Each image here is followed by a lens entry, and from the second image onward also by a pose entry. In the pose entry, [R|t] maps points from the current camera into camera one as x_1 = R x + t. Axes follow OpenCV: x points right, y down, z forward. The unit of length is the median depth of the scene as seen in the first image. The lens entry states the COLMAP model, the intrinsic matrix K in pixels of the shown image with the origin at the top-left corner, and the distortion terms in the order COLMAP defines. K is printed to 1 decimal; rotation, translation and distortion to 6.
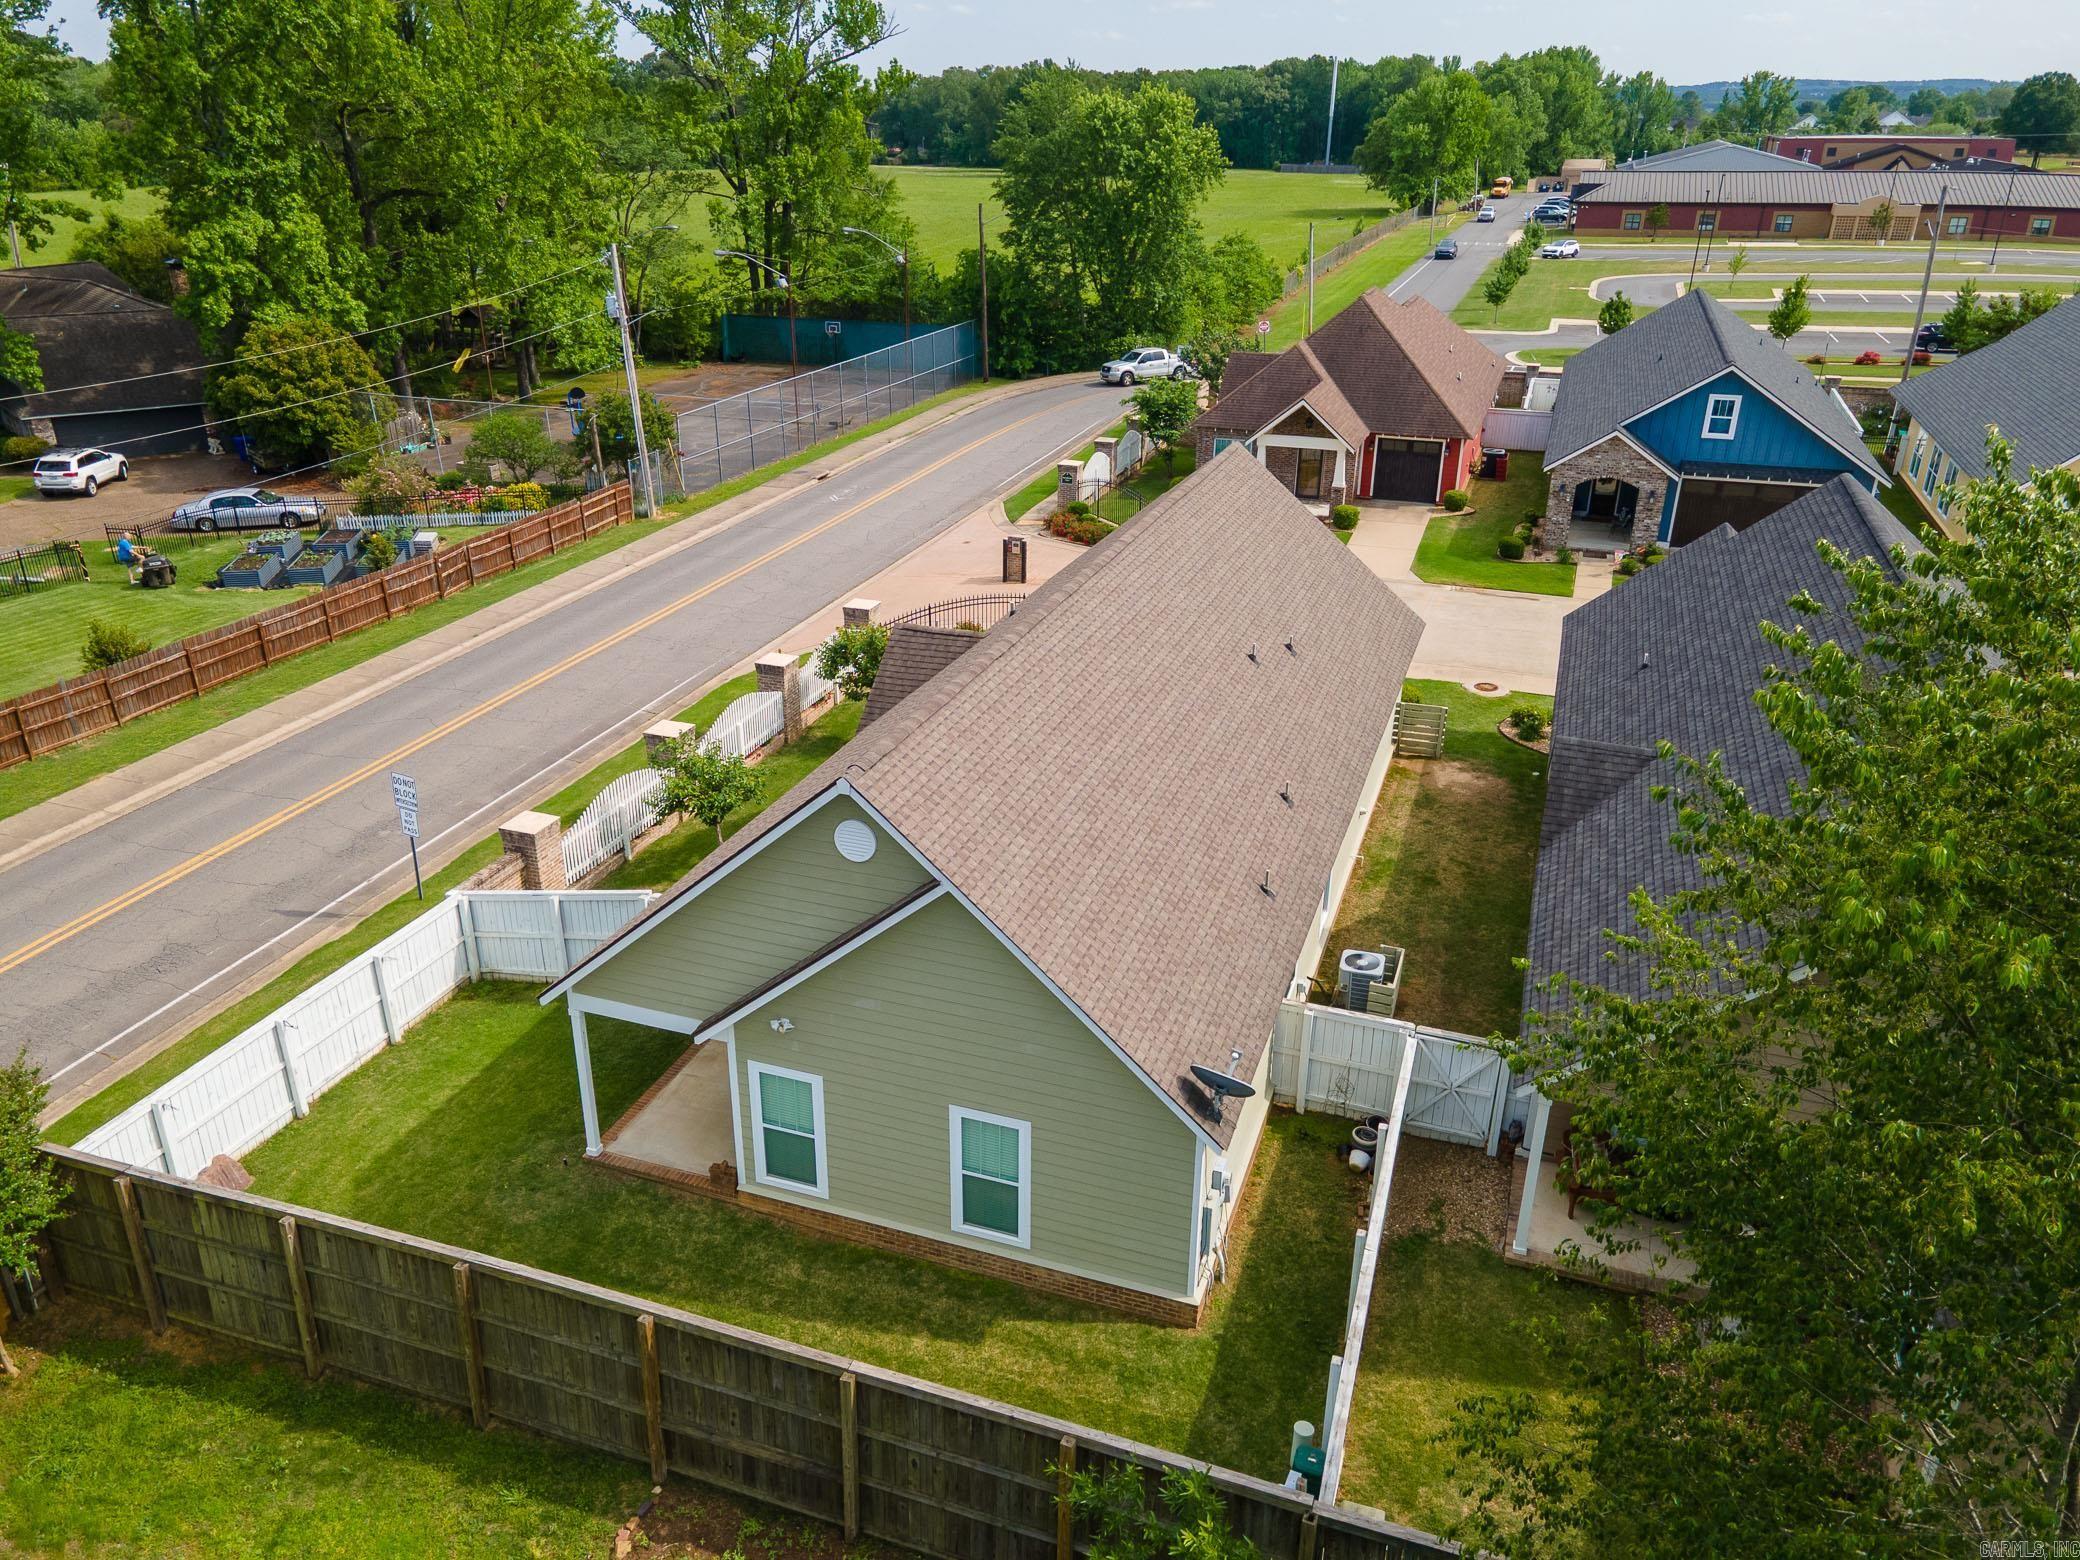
lens RADIAL K [[1510.2, 0, 1040.0], [0, 1510.2, 780.0], [0, 0, 1]] dist [0.042933, 0.010129]
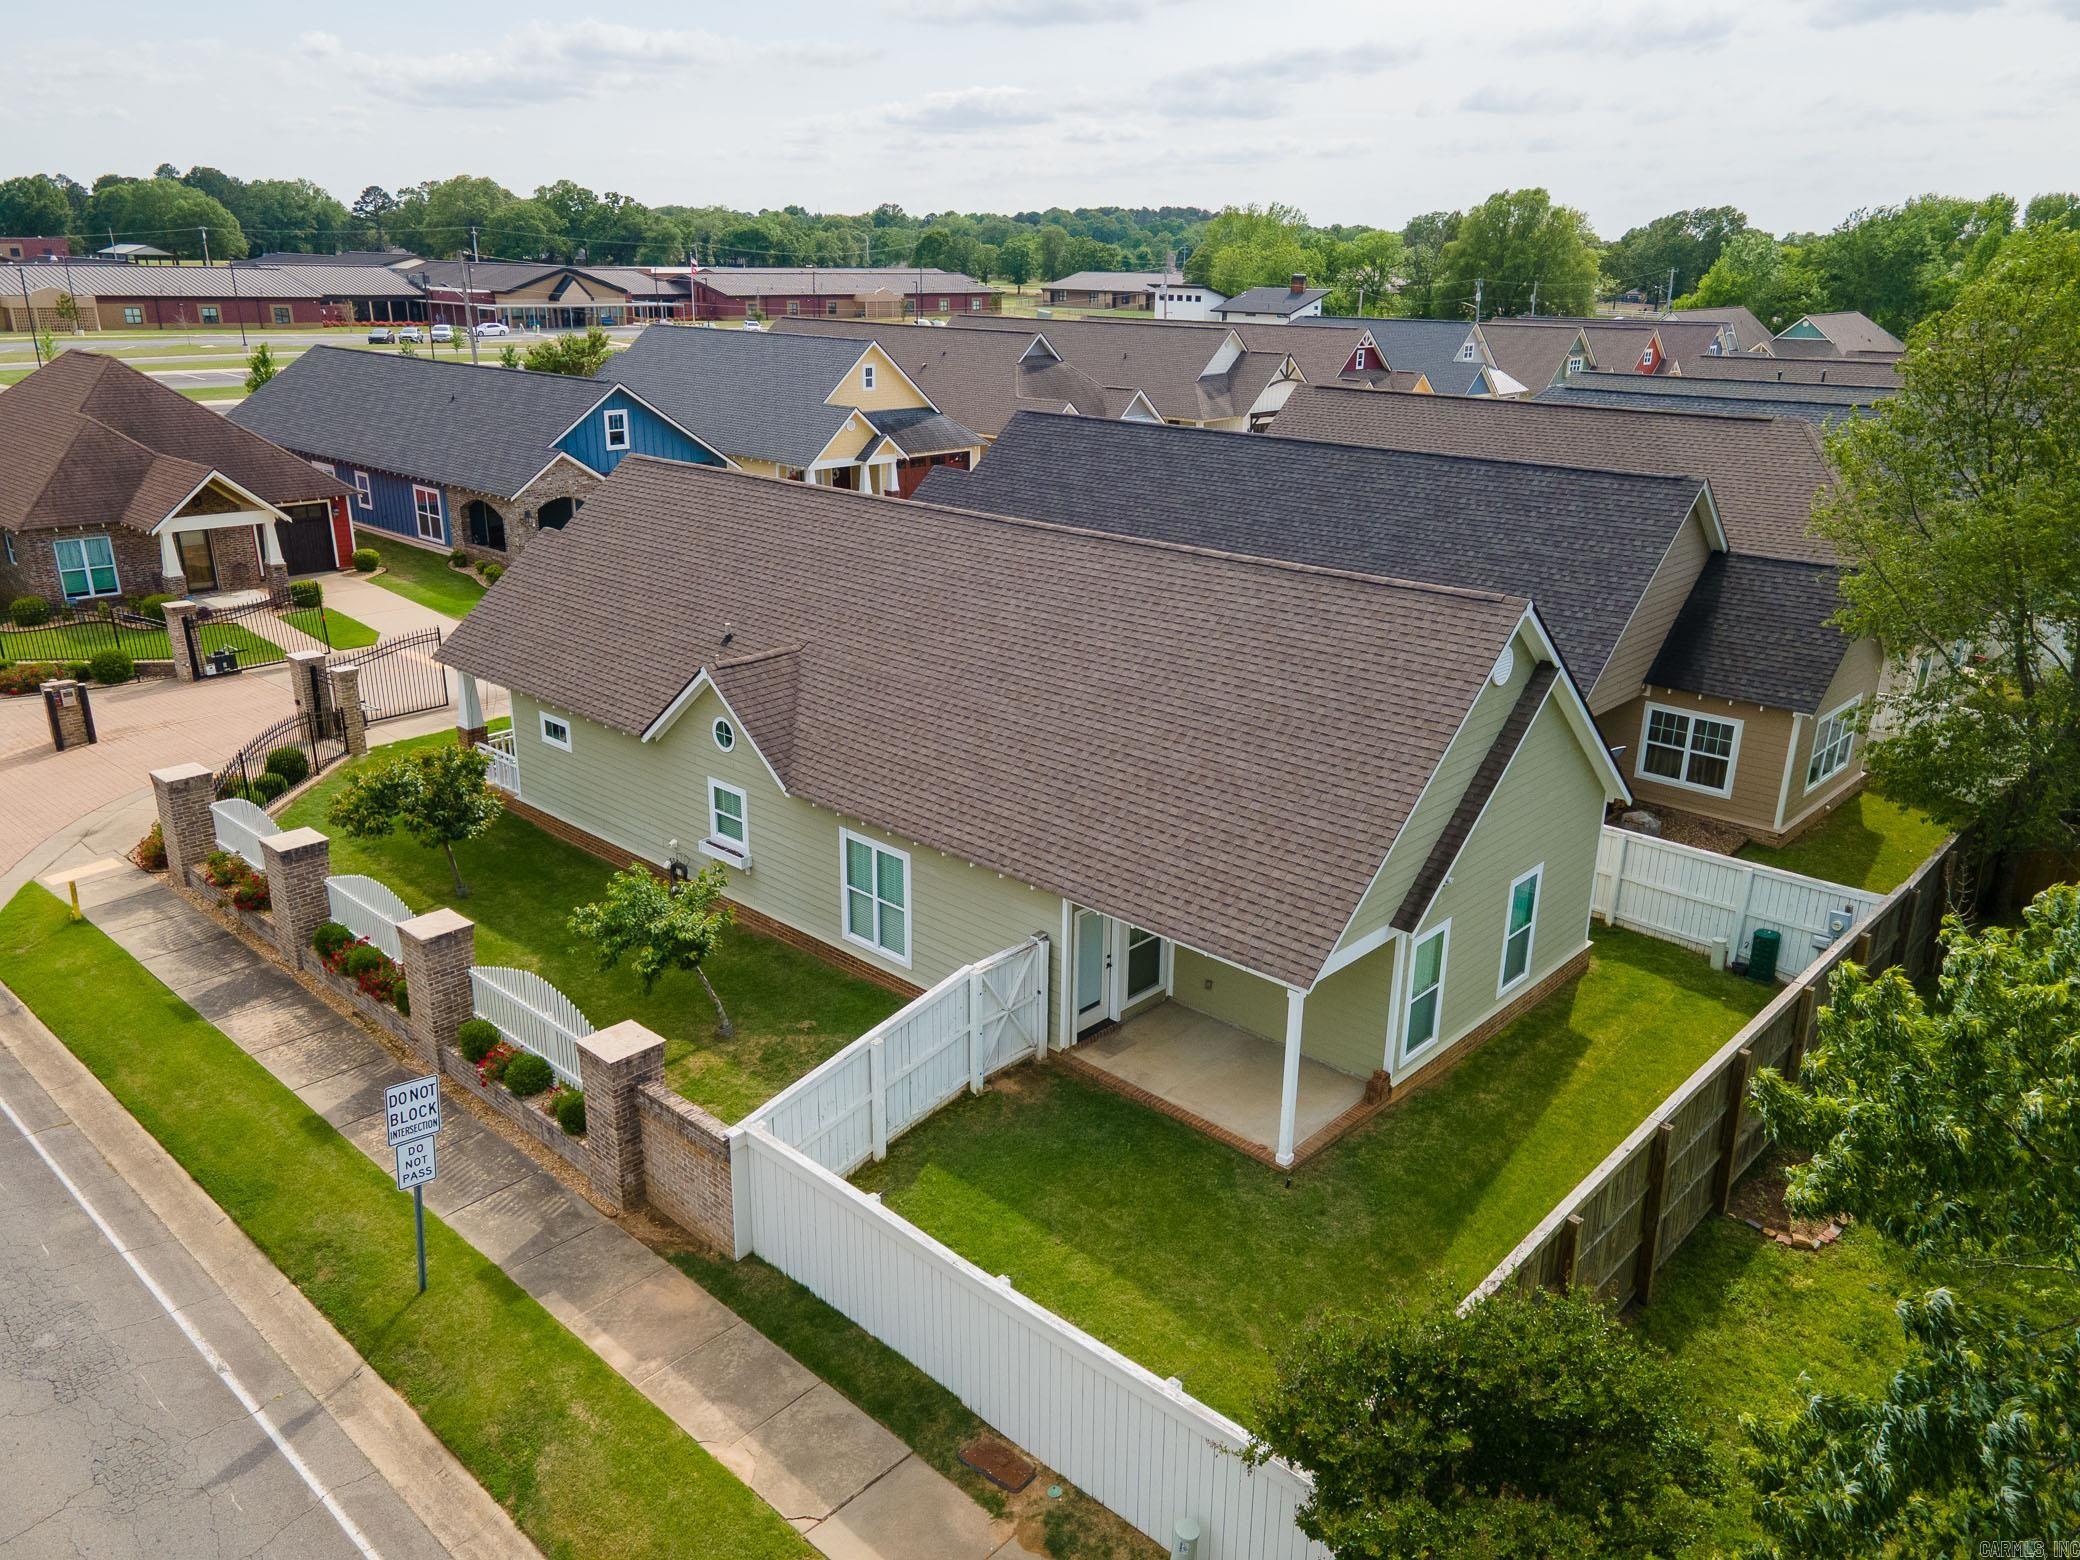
lens RADIAL K [[1510.2, 0, 1040.0], [0, 1510.2, 780.0], [0, 0, 1]] dist [0.042933, 0.010129]
pose [[0.405701, -0.307498, 0.860728, -0.455851], [0.362437, 0.918629, 0.157350, -0.066826], [-0.839075, 0.248123, 0.484137, 0.273627]]
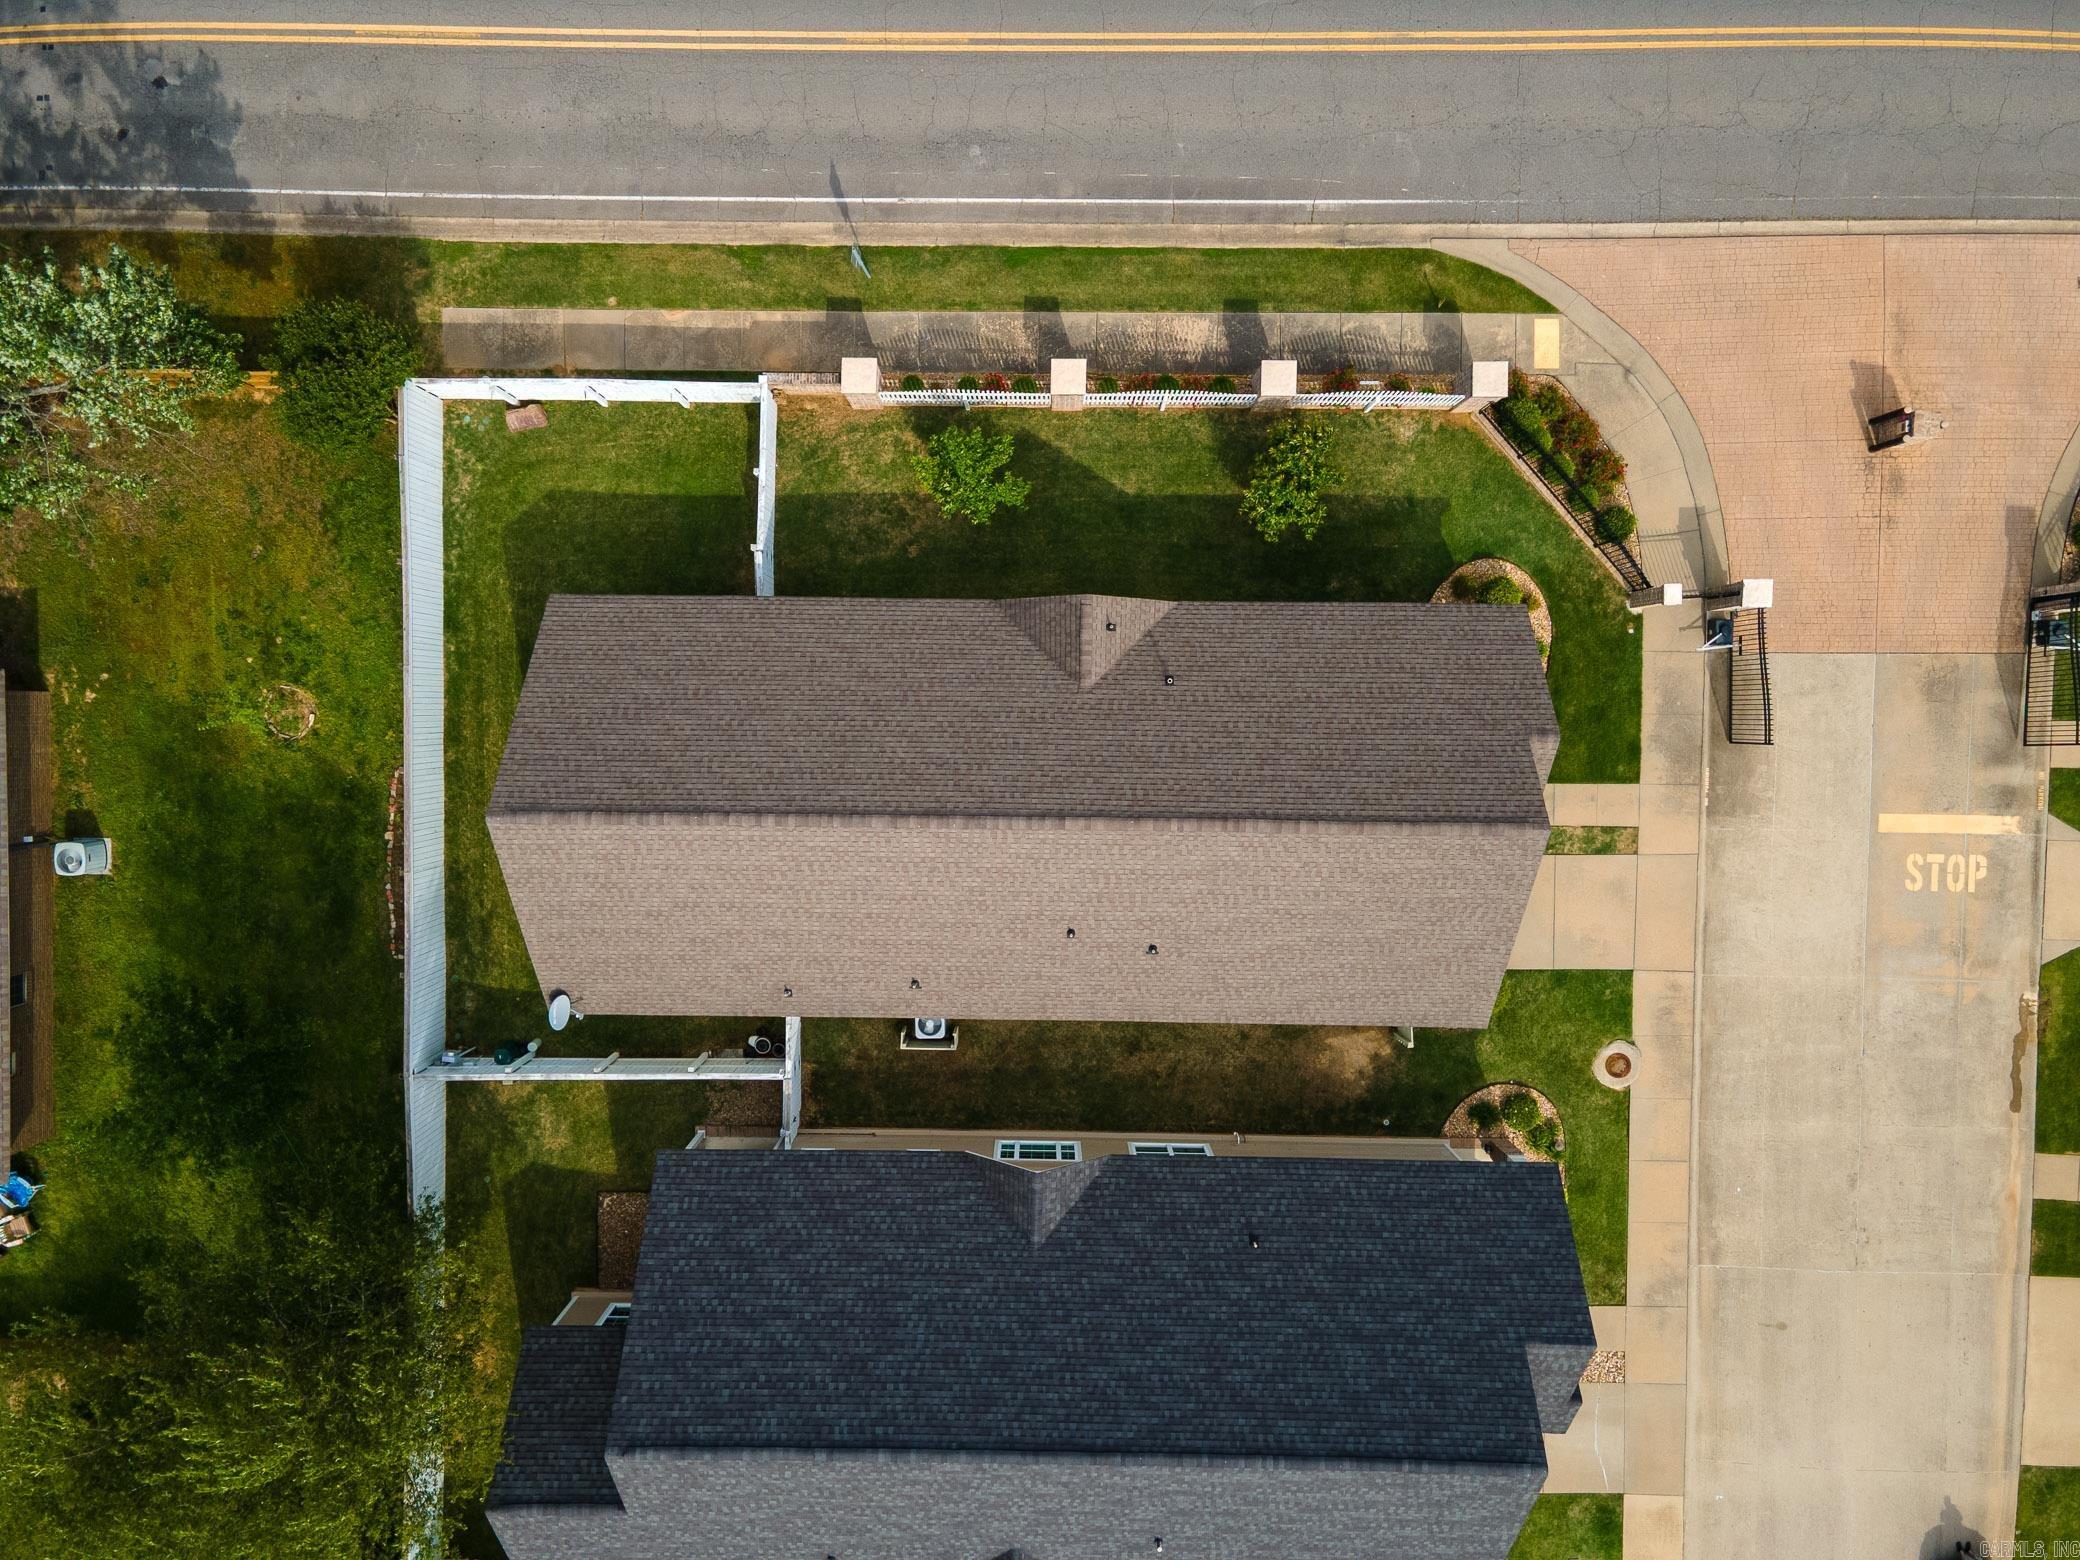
lens RADIAL K [[1510.2, 0, 1040.0], [0, 1510.2, 780.0], [0, 0, 1]] dist [0.042933, 0.010129]
pose [[0.308266, 0.951263, 0.008445, 0.010491], [-0.370237, 0.111792, 0.922186, -0.639644], [0.876297, -0.287406, 0.386654, 0.314845]]
